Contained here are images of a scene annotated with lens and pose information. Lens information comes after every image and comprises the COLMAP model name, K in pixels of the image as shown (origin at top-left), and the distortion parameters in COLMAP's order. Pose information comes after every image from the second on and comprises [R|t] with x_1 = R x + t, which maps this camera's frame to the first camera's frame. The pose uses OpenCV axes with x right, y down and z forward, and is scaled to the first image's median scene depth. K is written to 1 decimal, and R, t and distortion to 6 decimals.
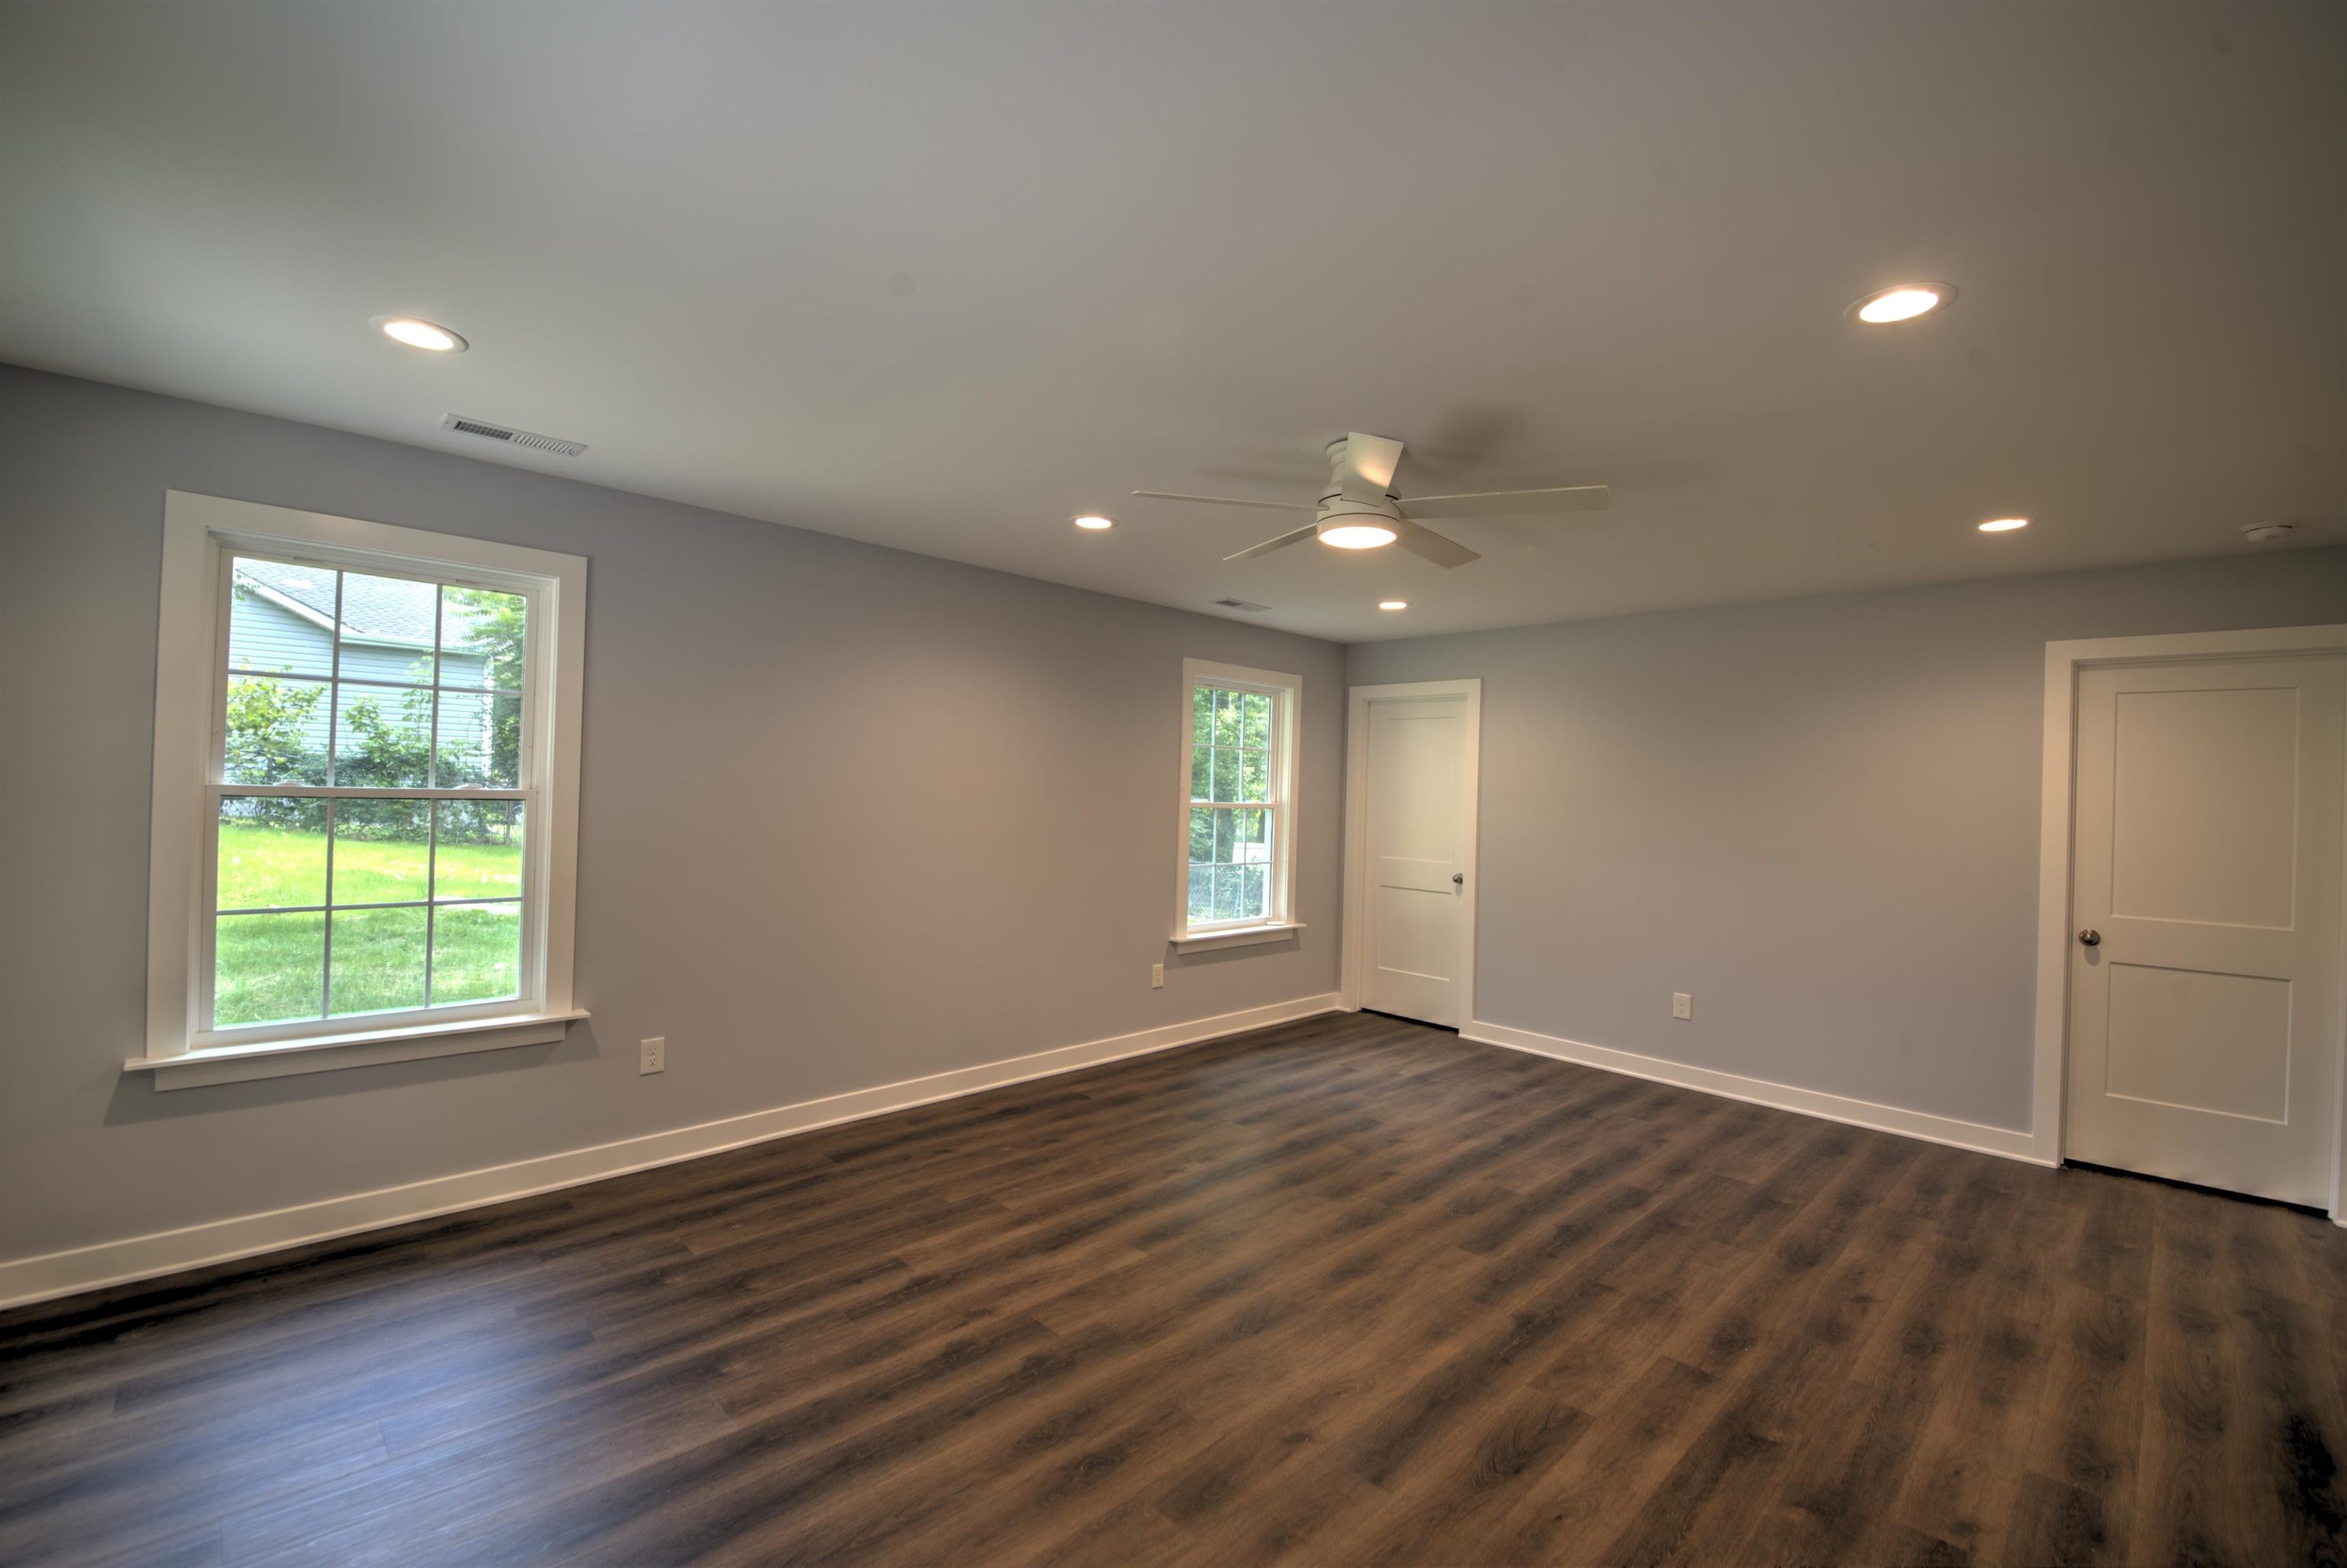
lens RADIAL K [[981.4, 0, 1173.5], [0, 981.4, 784.0], [0, 0, 1]] dist [0.015680, -0.016102]
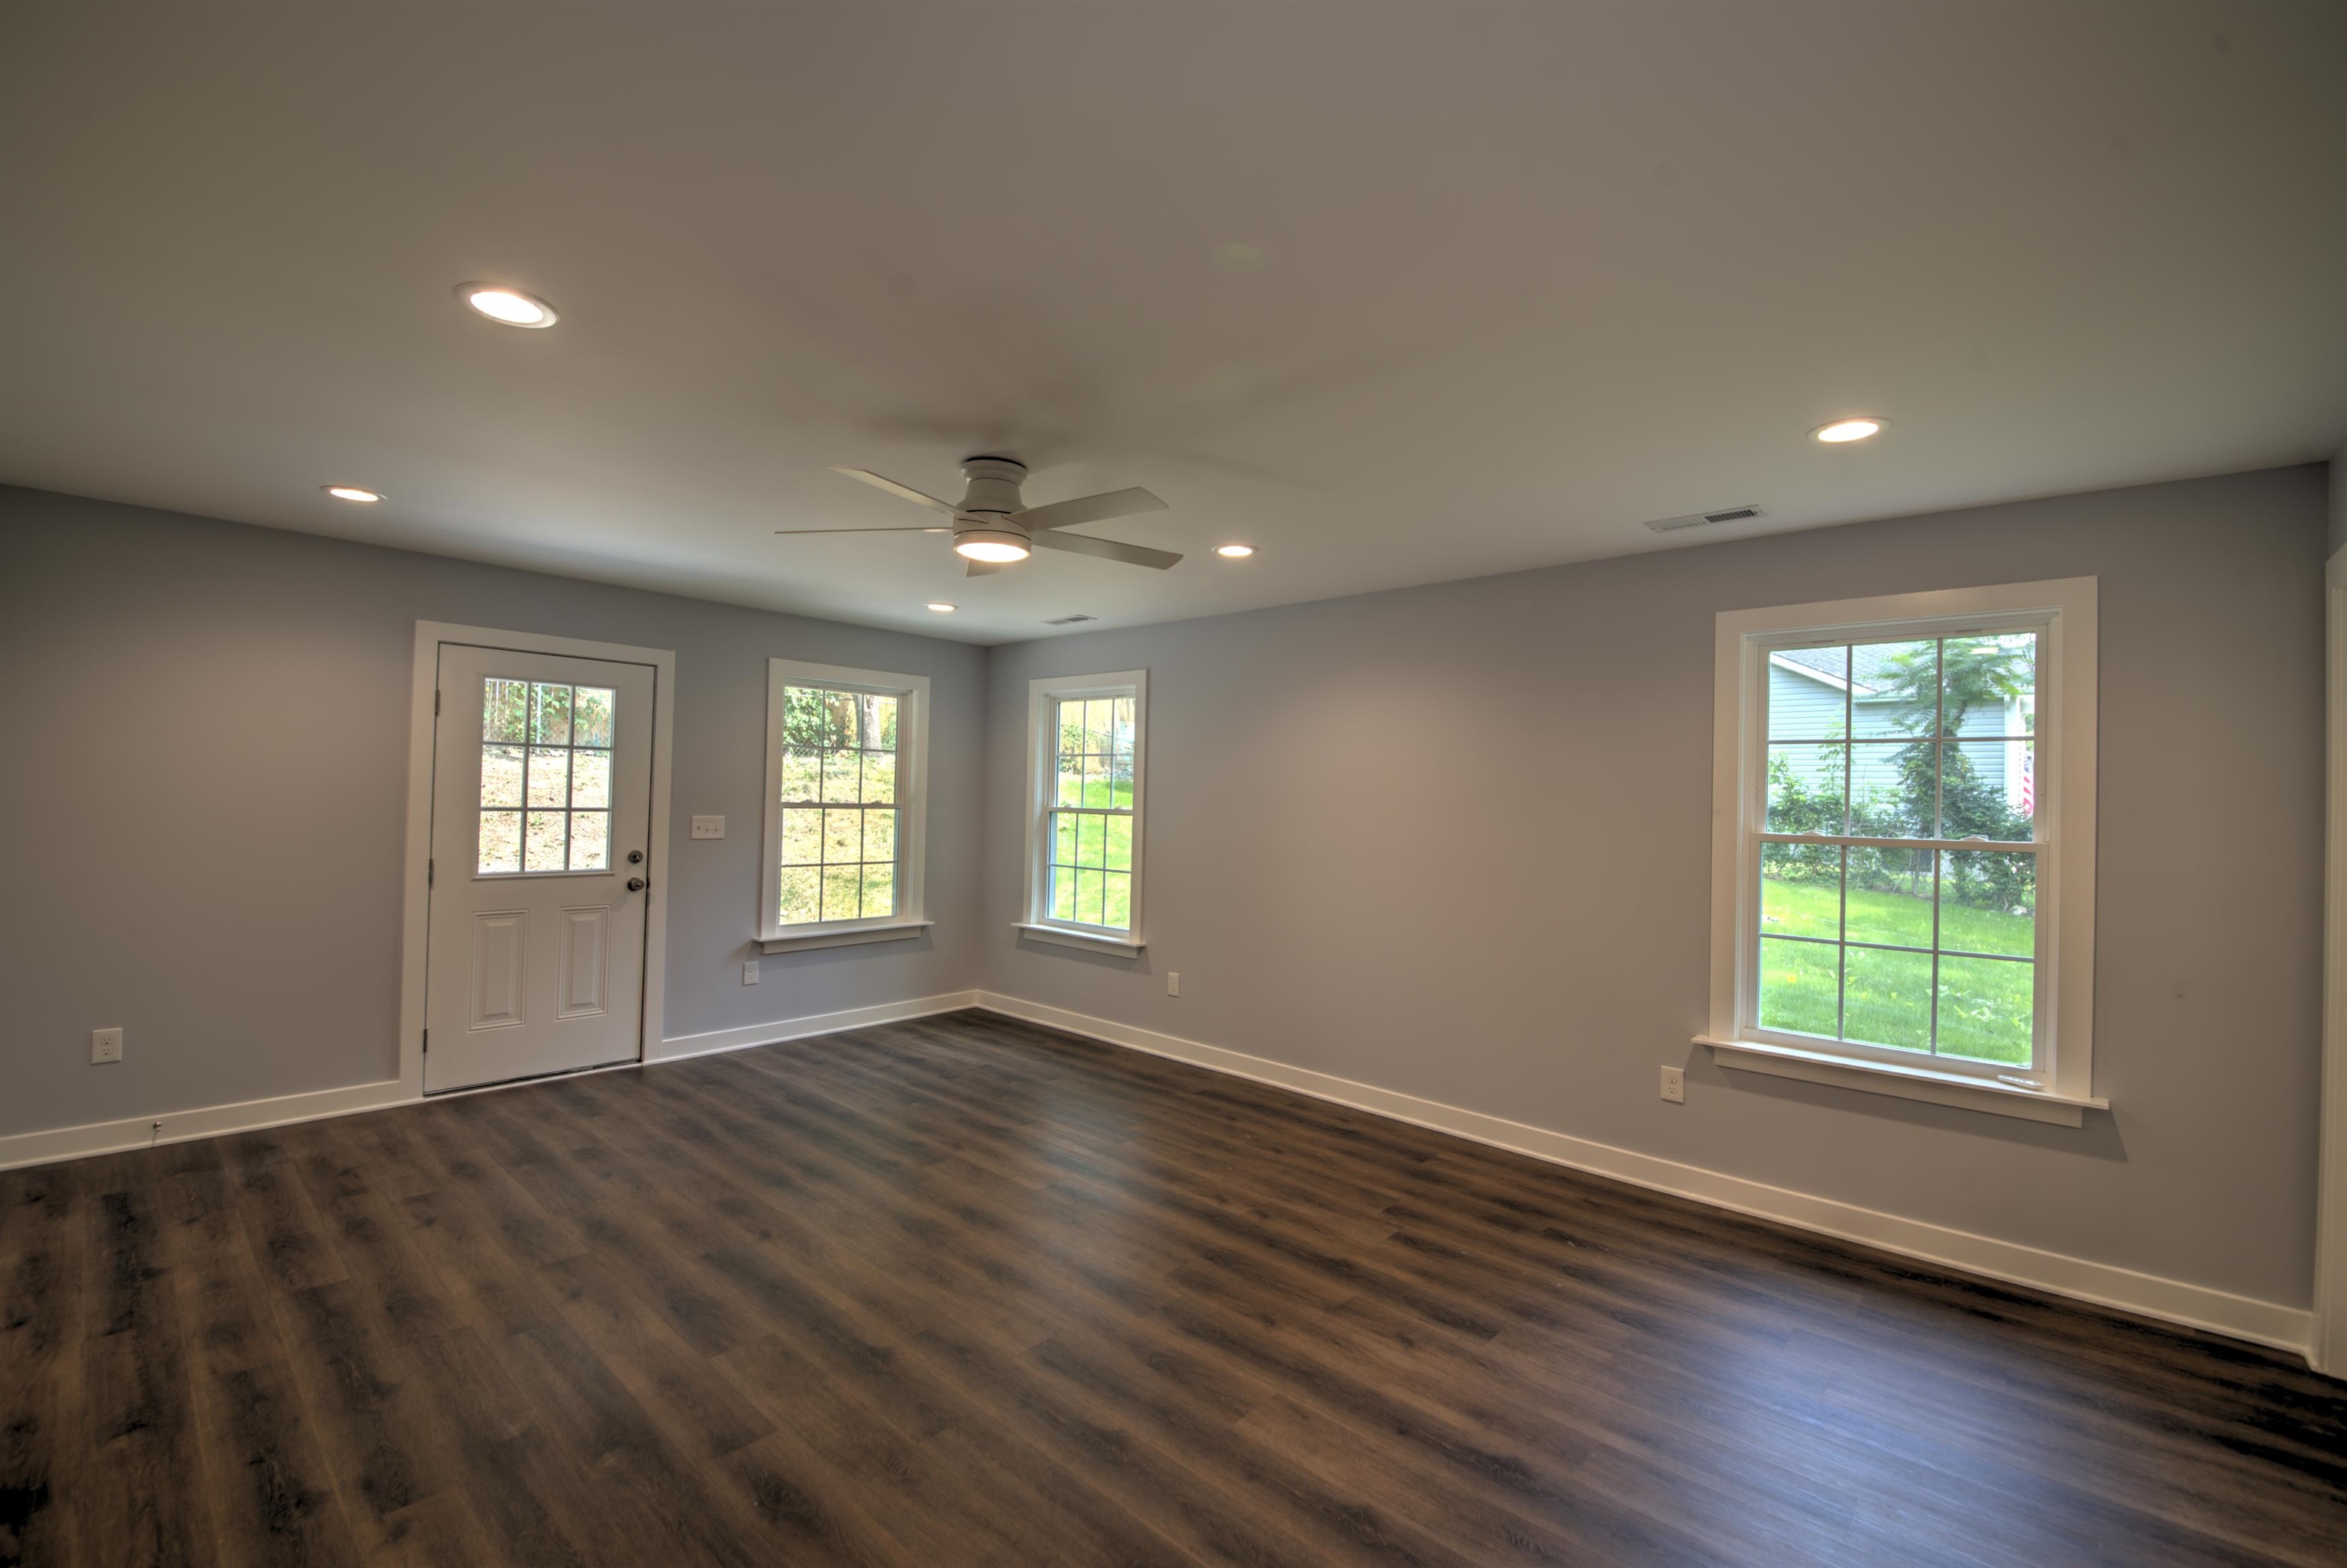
lens RADIAL K [[981.4, 0, 1173.5], [0, 981.4, 784.0], [0, 0, 1]] dist [0.015680, -0.016102]
pose [[0.067859, -0.038141, -0.996966, 1.203279], [-0.021344, 0.998985, -0.039671, 0.035475], [0.997467, 0.023972, 0.066976, 1.093529]]
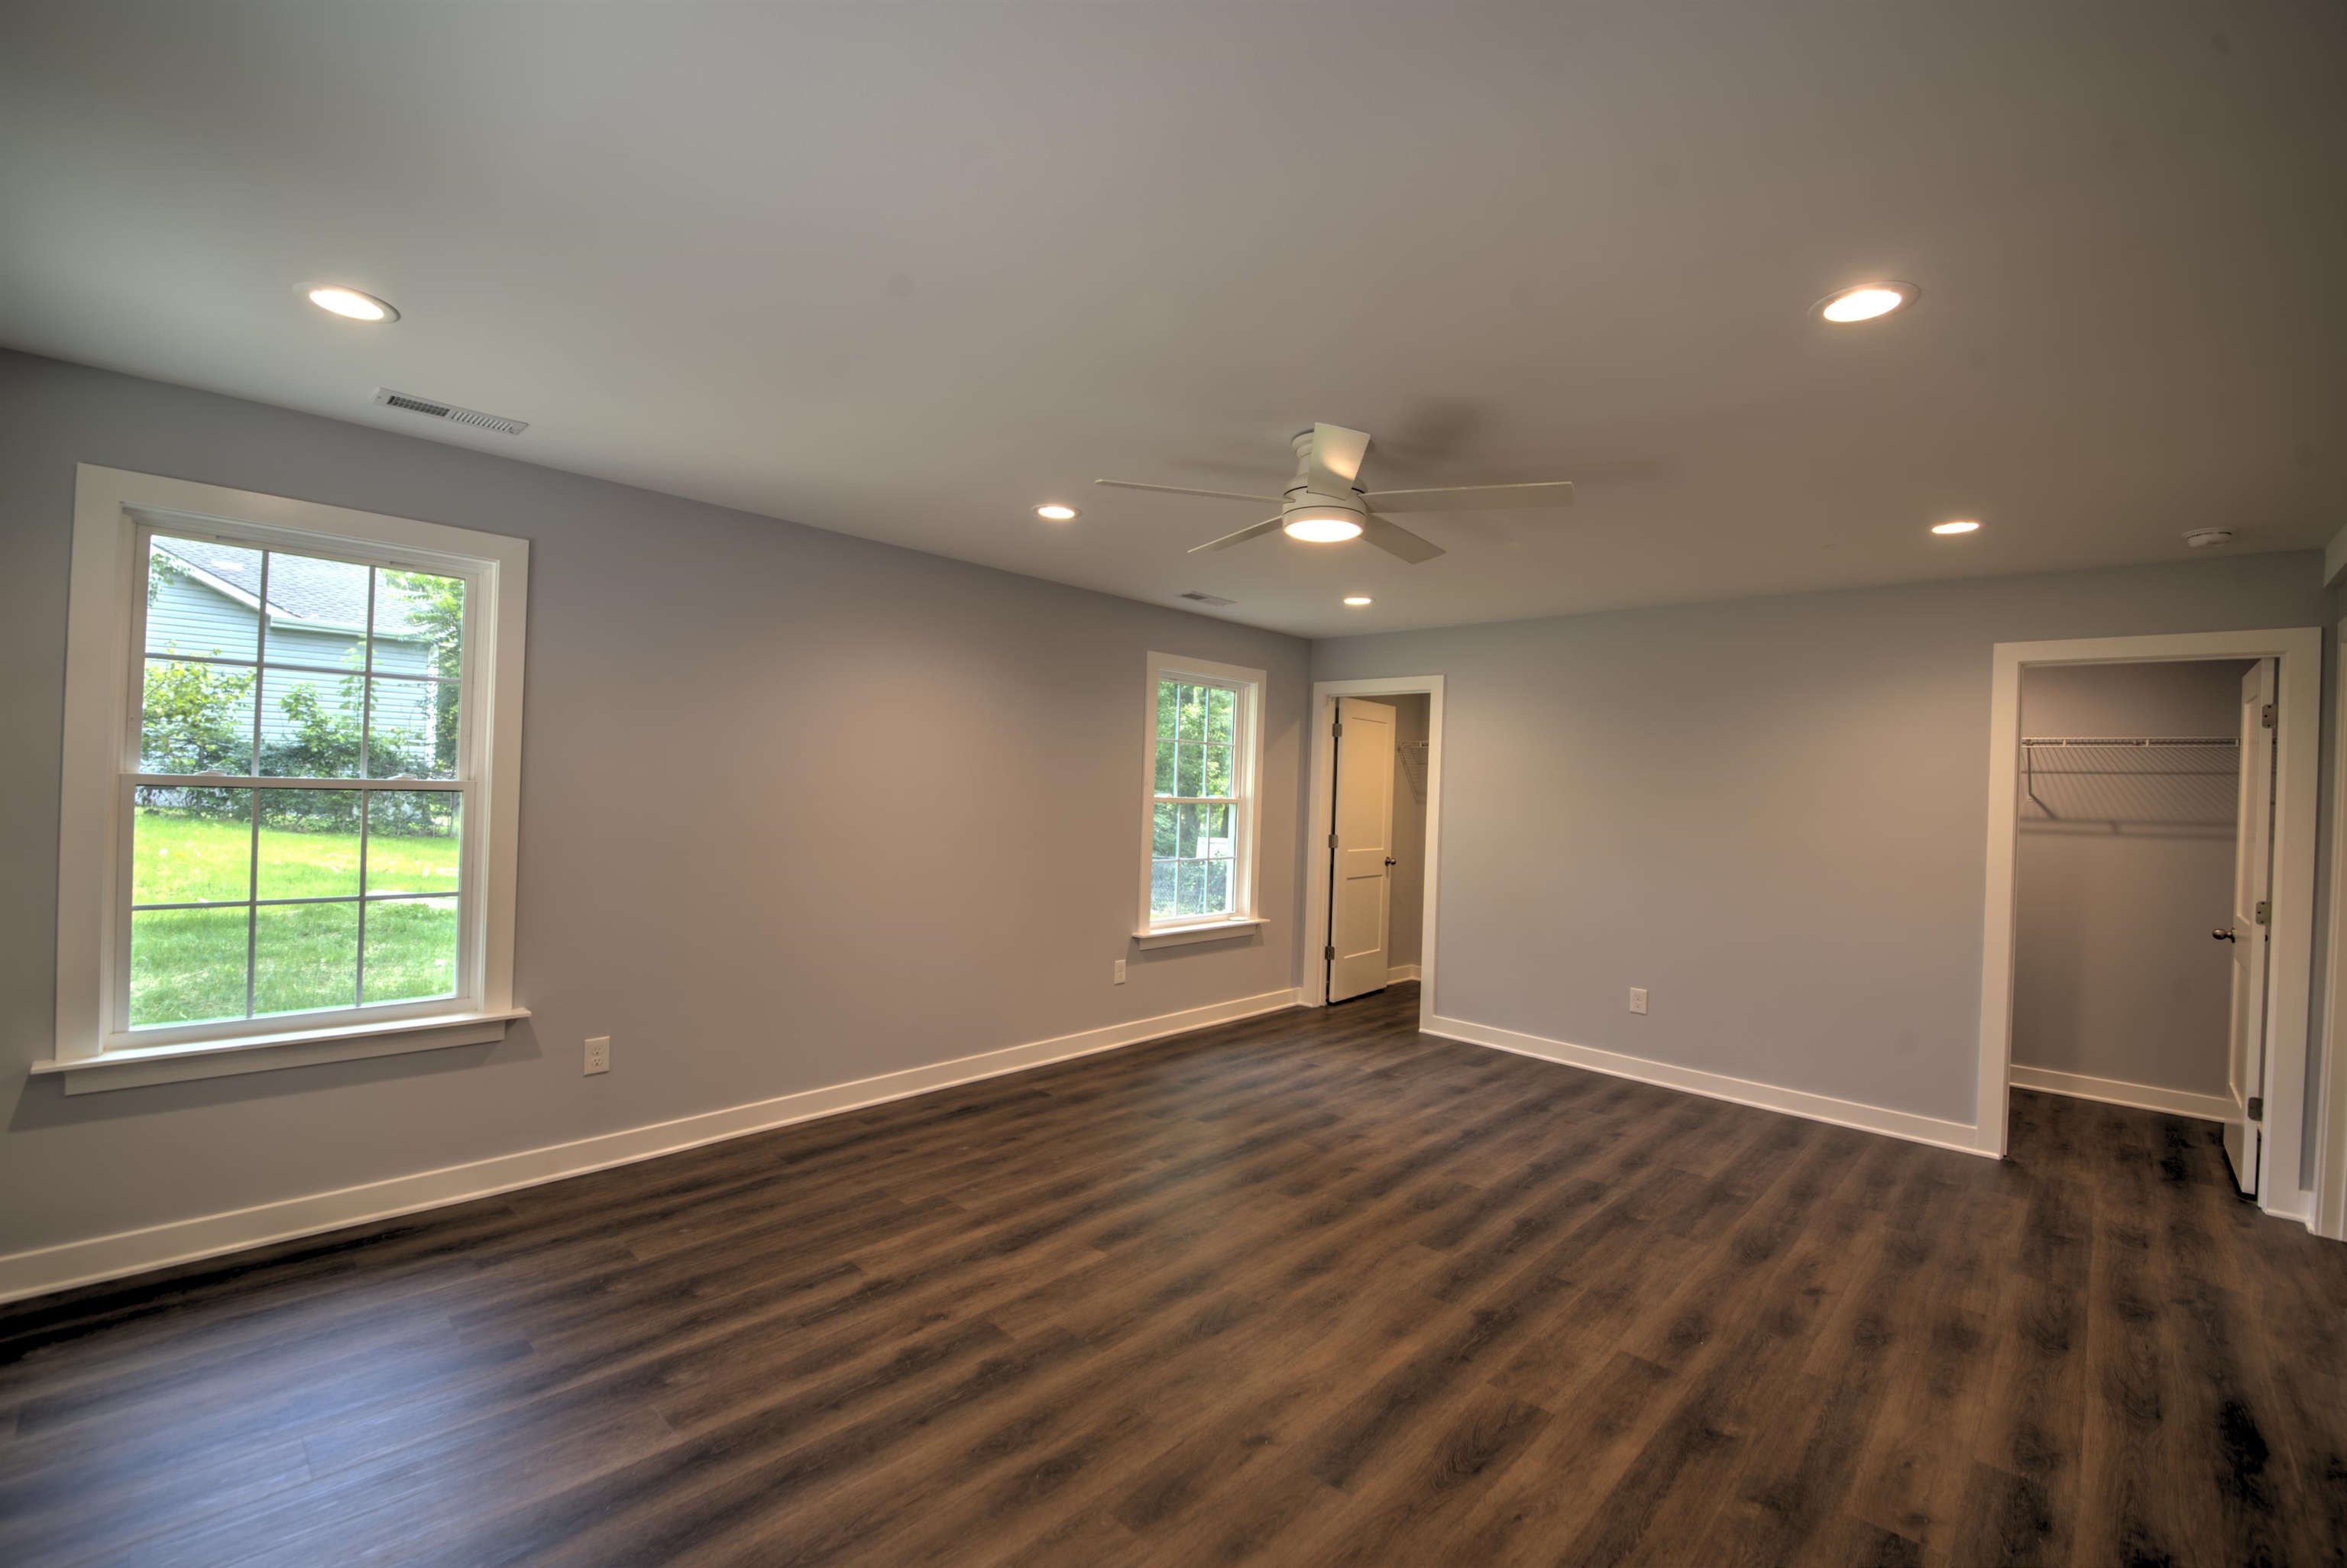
lens RADIAL K [[981.4, 0, 1173.5], [0, 981.4, 784.0], [0, 0, 1]] dist [0.015680, -0.016102]
pose [[0.999325, 0.005371, 0.036342, 0.001855], [-0.005572, 0.999970, 0.005419, -0.000007], [-0.036312, -0.005618, 0.999325, 0.014097]]
